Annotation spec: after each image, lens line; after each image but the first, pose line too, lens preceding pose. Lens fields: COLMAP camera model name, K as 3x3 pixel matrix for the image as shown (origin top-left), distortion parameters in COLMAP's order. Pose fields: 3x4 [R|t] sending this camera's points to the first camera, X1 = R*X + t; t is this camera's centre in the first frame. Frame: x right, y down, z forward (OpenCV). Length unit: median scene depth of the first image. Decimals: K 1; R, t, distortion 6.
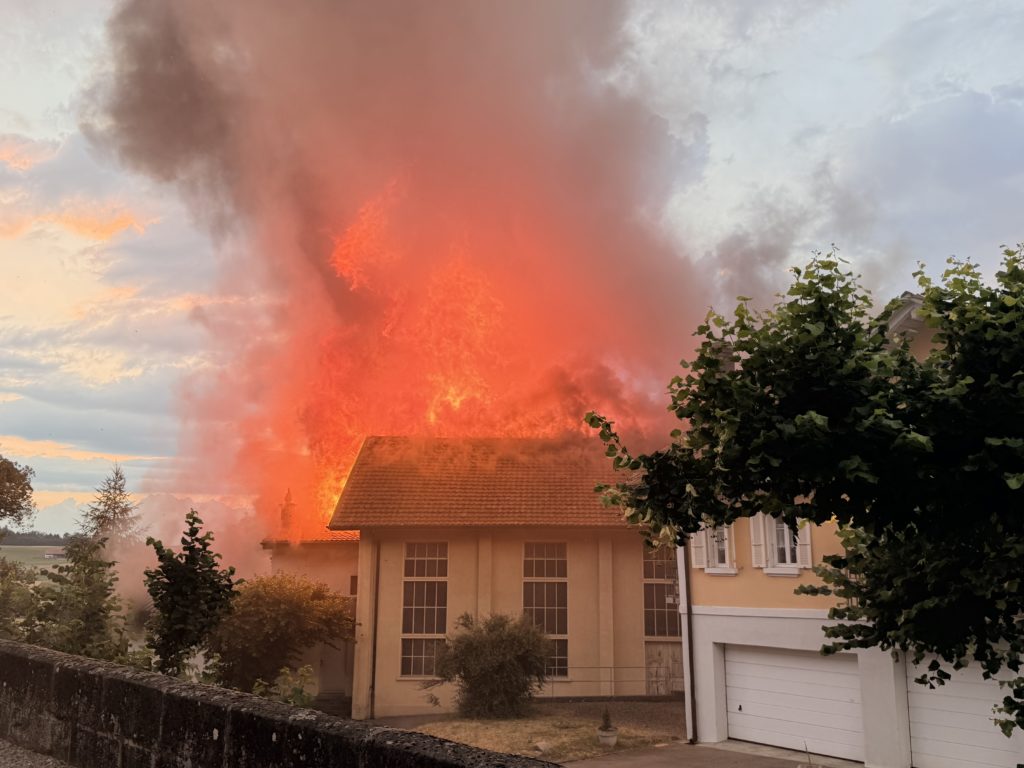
lens RADIAL K [[1044.9, 0, 514.4], [0, 1044.9, 360.7], [0, 0, 1]] dist [0.107113, -0.279703]
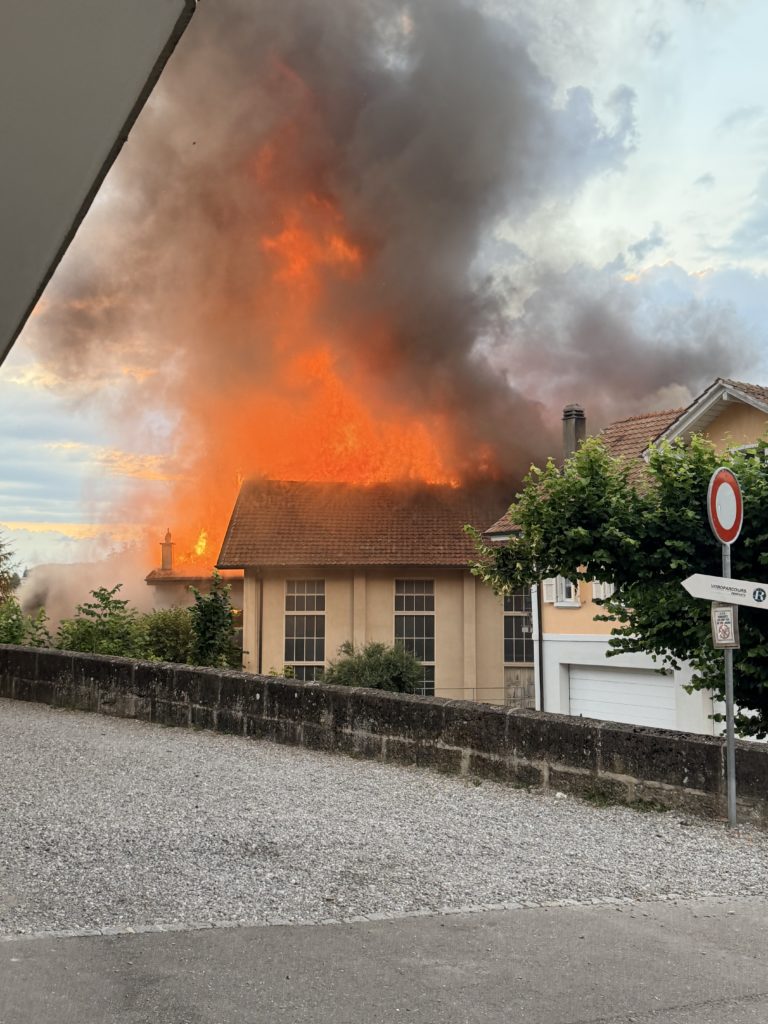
lens RADIAL K [[1129.5, 0, 384.0], [0, 1129.5, 512.0], [0, 0, 1]] dist [-0.003178, -0.001862]
pose [[0.999926, -0.003360, 0.011724, -0.024327], [0.001978, 0.993249, 0.115989, -0.051240], [-0.012034, -0.115957, 0.993181, -0.246705]]
